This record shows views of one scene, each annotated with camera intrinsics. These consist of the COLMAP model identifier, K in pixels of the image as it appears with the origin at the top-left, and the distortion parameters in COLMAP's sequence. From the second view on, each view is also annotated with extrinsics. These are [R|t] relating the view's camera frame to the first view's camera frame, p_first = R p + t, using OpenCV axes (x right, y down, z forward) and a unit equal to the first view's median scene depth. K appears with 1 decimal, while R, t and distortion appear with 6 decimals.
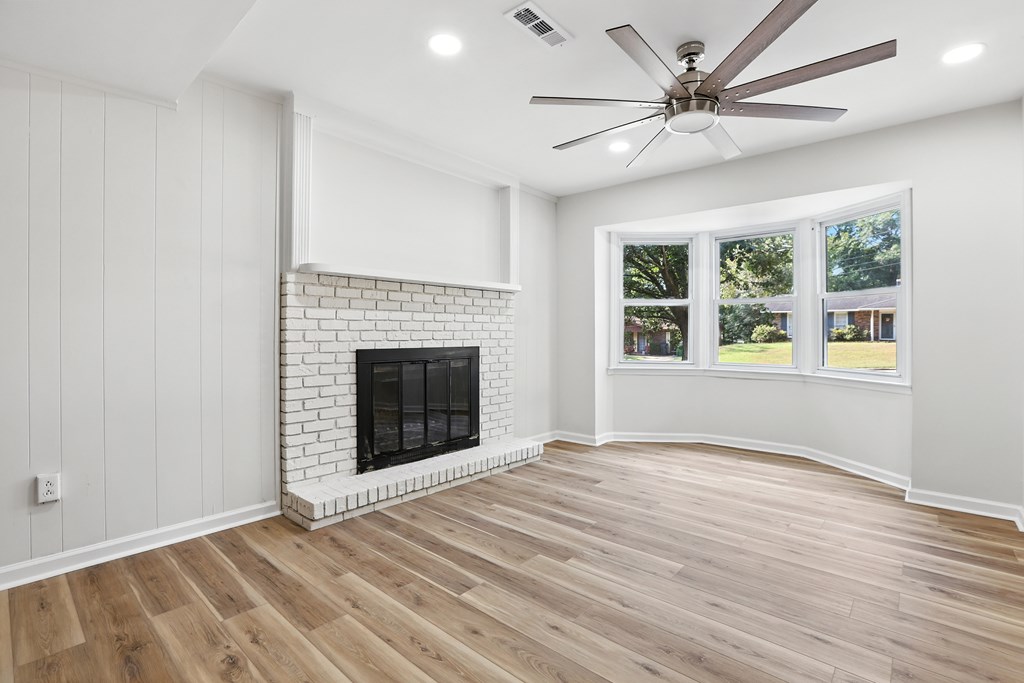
lens RADIAL K [[470.0, 0, 512.9], [0, 470.0, 333.3], [0, 0, 1]] dist [-0.031473, 0.004750]
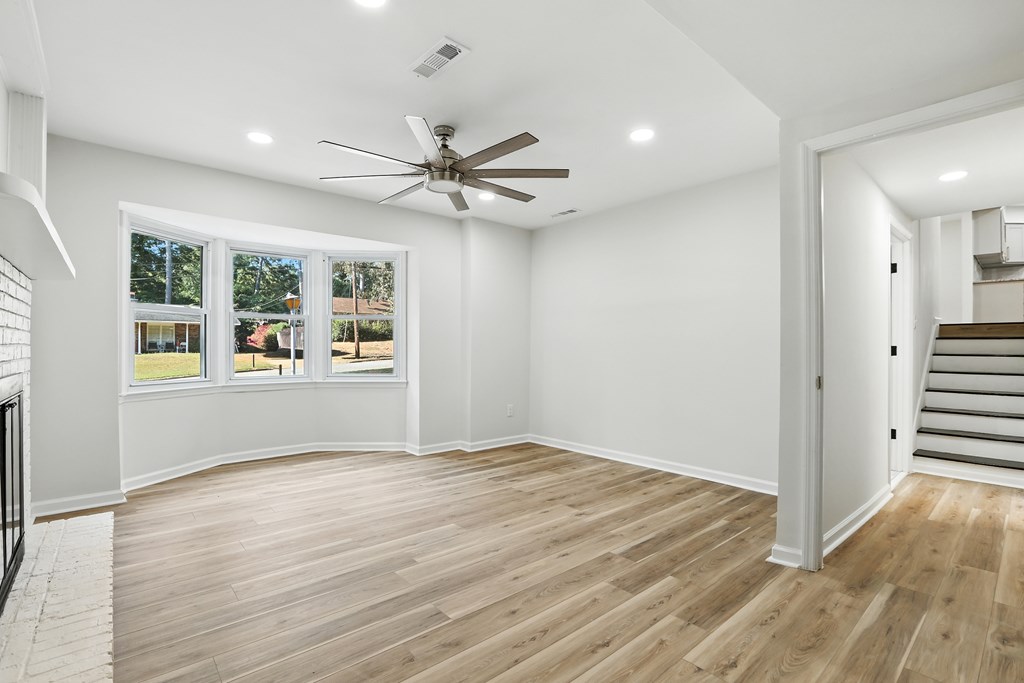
lens RADIAL K [[470.0, 0, 509.5], [0, 470.0, 345.8], [0, 0, 1]] dist [-0.031473, 0.004750]
pose [[0.148966, 0.000632, 0.988842, -0.821619], [-0.002563, 0.999997, -0.000253, -0.006449], [-0.988839, -0.002497, 0.148967, 0.570748]]
